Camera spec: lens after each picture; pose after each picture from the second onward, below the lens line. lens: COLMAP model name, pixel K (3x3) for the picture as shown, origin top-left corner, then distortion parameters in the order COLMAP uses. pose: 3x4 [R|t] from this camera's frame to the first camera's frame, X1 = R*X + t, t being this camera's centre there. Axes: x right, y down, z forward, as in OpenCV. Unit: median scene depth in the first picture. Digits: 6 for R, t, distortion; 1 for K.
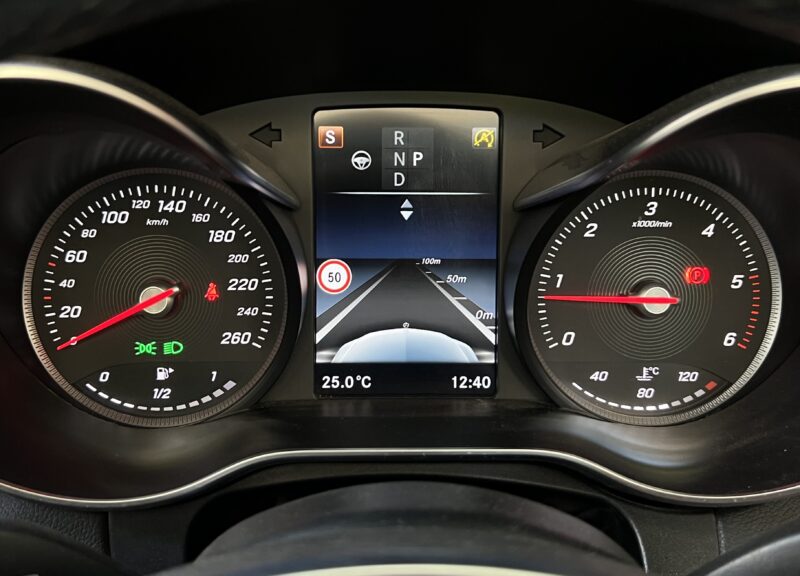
lens RADIAL K [[881.5, 0, 400.9], [0, 881.5, 283.7], [0, 0, 1]] dist [0.075347, 0.000000]
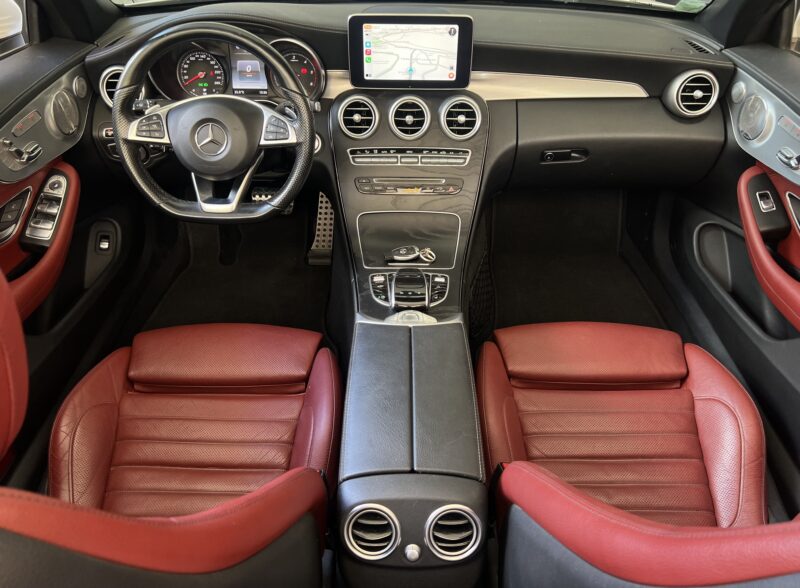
lens RADIAL K [[608.0, 0, 408.2], [0, 608.0, 293.1], [0, 0, 1]] dist [0.023444, -0.025469]
pose [[0.999739, 0.012517, -0.019087, 1.045100], [-0.006101, 0.952344, 0.304966, 0.138480], [0.021995, -0.304770, 0.952172, -2.847002]]
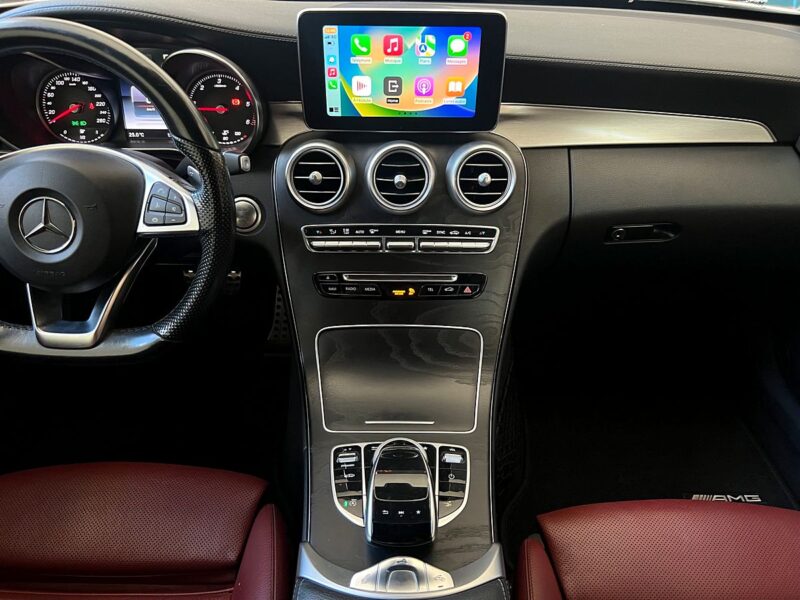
lens RADIAL K [[608.0, 0, 403.6], [0, 608.0, 301.1], [0, 0, 1]] dist [0.023444, -0.025469]
pose [[0.999835, 0.009758, -0.015320, 1.022266], [-0.005054, 0.959588, 0.281365, 0.060941], [0.017446, -0.281241, 0.959479, -1.433023]]
